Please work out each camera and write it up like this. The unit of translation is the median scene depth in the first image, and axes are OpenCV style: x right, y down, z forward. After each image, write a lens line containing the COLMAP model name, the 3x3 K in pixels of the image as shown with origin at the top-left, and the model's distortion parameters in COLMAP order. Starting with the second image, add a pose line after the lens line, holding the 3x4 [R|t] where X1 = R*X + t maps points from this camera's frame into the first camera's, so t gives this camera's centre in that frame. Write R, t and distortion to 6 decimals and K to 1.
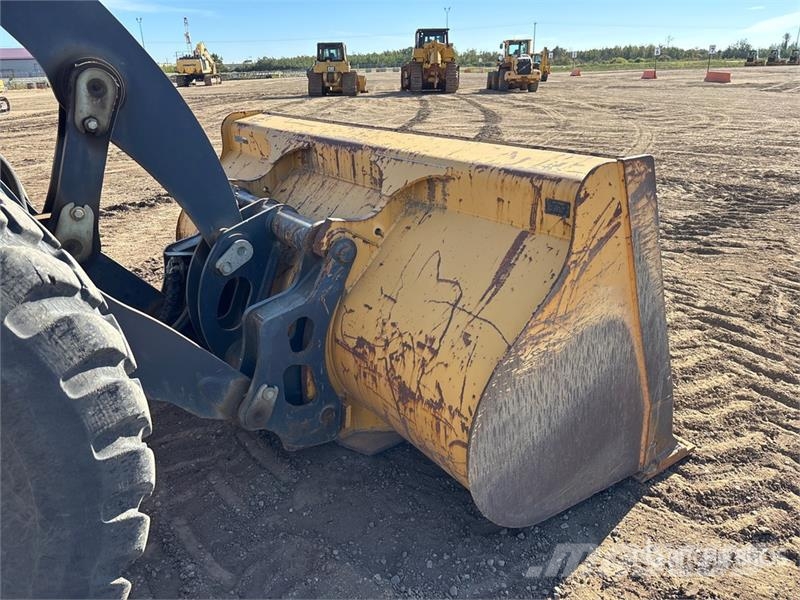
lens RADIAL K [[608.8, 0, 391.7], [0, 608.8, 293.6], [0, 0, 1]] dist [0.025181, -0.023725]
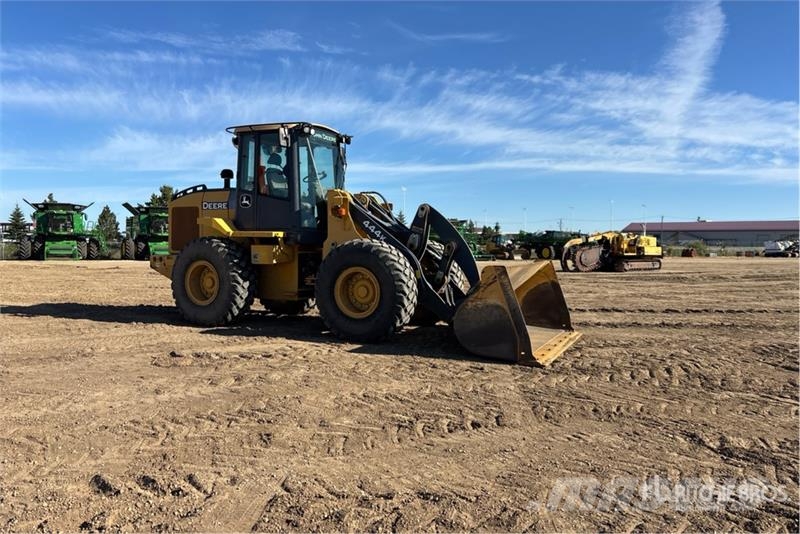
lens RADIAL K [[611.5, 0, 394.0], [0, 611.5, 270.4], [0, 0, 1]] dist [0.044610, -0.035128]
pose [[0.489795, 0.071184, -0.868927, 0.164108], [-0.324903, 0.939771, -0.106153, 0.022463], [0.809036, 0.334310, 0.483423, -0.074213]]
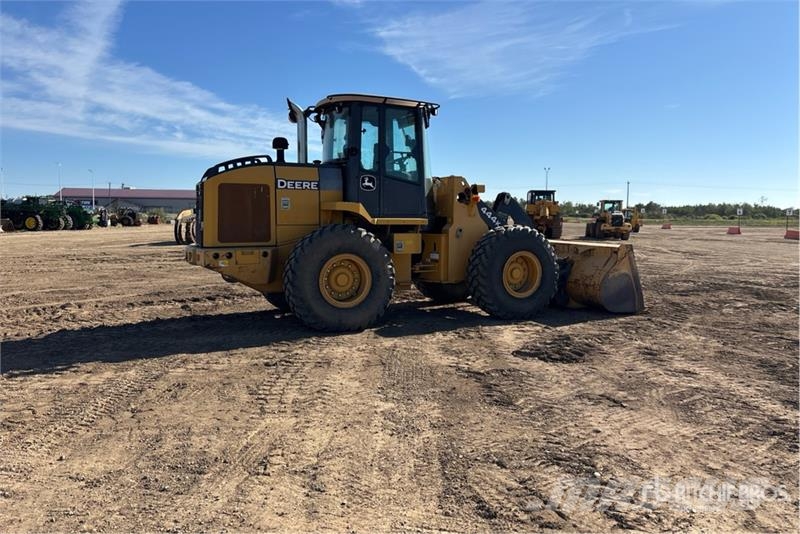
lens RADIAL K [[611.5, 0, 404.4], [0, 611.5, 264.9], [0, 0, 1]] dist [0.044610, -0.035128]
pose [[0.990306, 0.044572, -0.131557, -0.041103], [-0.078082, 0.961943, -0.261856, 0.072497], [0.114879, 0.269590, 0.956098, -0.208950]]
